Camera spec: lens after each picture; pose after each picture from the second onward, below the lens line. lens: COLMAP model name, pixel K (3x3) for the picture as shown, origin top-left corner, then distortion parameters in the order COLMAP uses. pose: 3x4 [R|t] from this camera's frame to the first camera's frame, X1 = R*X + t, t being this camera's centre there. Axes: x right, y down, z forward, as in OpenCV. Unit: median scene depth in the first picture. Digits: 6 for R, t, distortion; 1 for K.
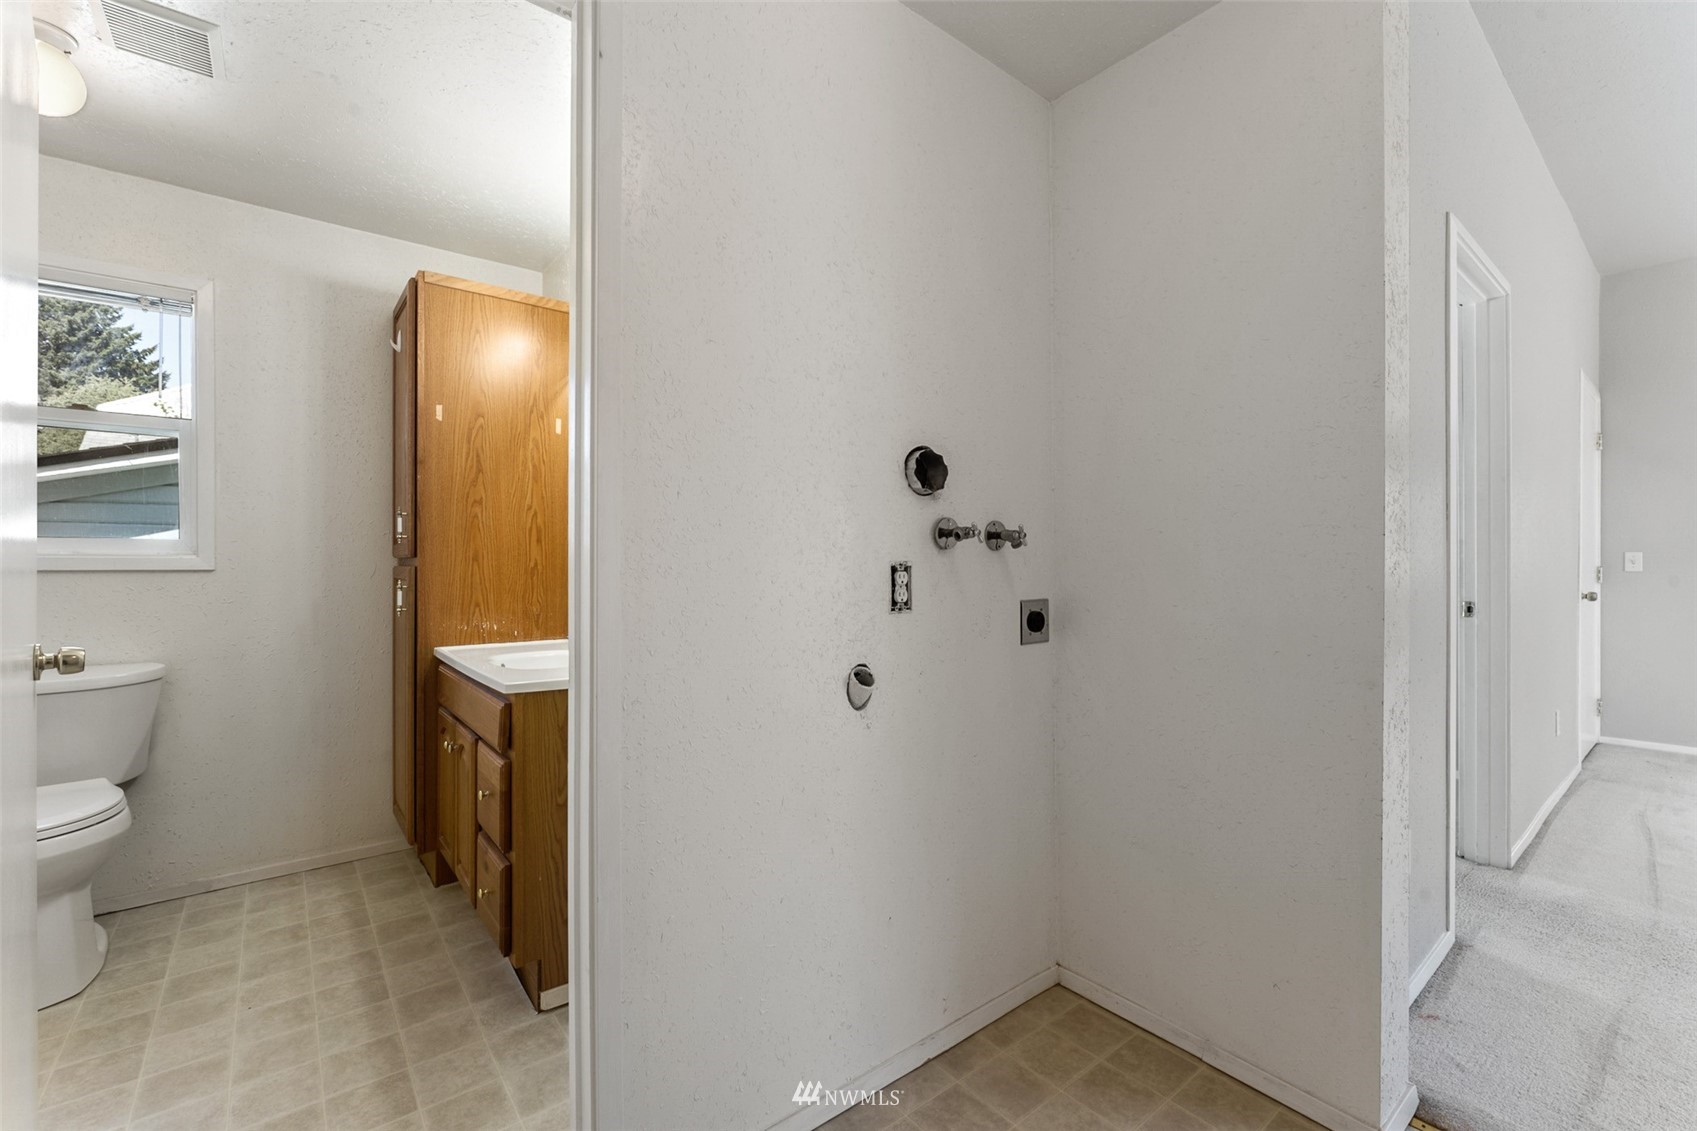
lens RADIAL K [[730.2, 0, 854.9], [0, 730.2, 558.5], [0, 0, 1]] dist [0.014368, -0.000299]
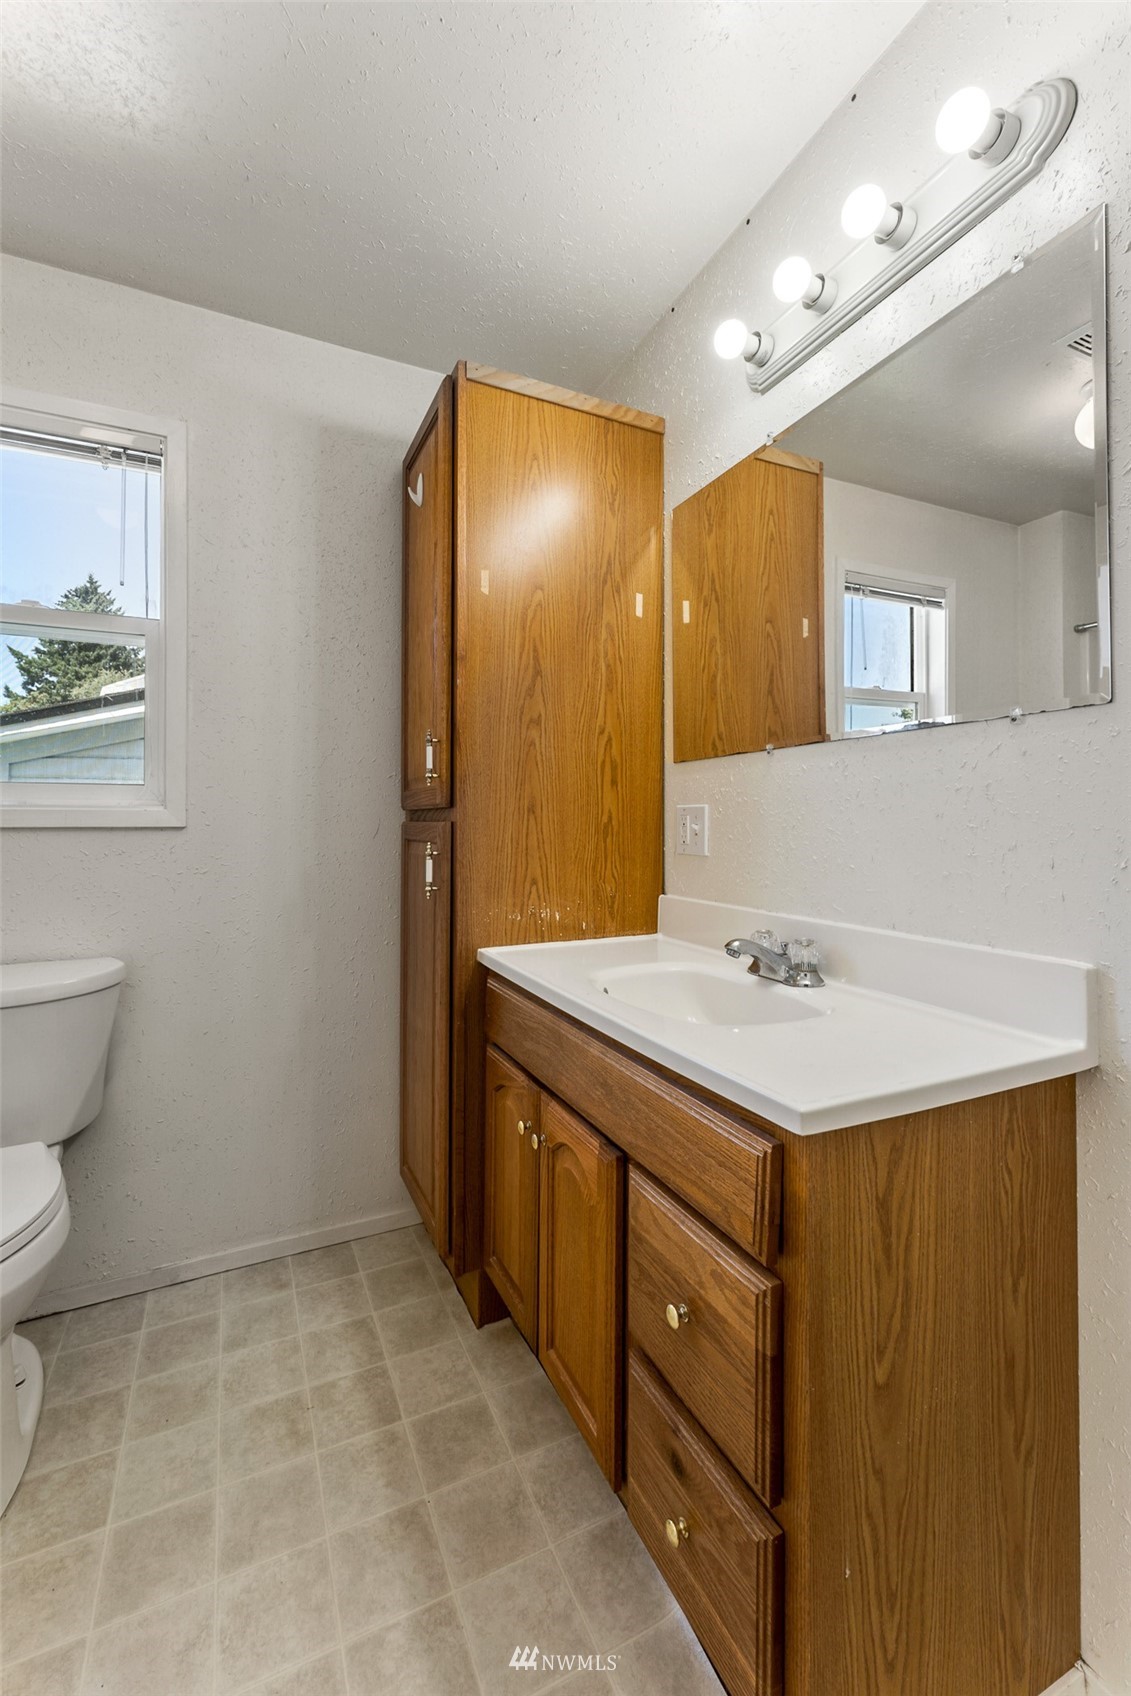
lens RADIAL K [[727.8, 0, 619.6], [0, 727.8, 827.8], [0, 0, 1]] dist [-0.002399, -0.000320]
pose [[0.979724, -0.003687, -0.200320, -0.320985], [0.002852, 0.999986, -0.004455, 0.020016], [0.200333, 0.003794, 0.979720, 0.400998]]
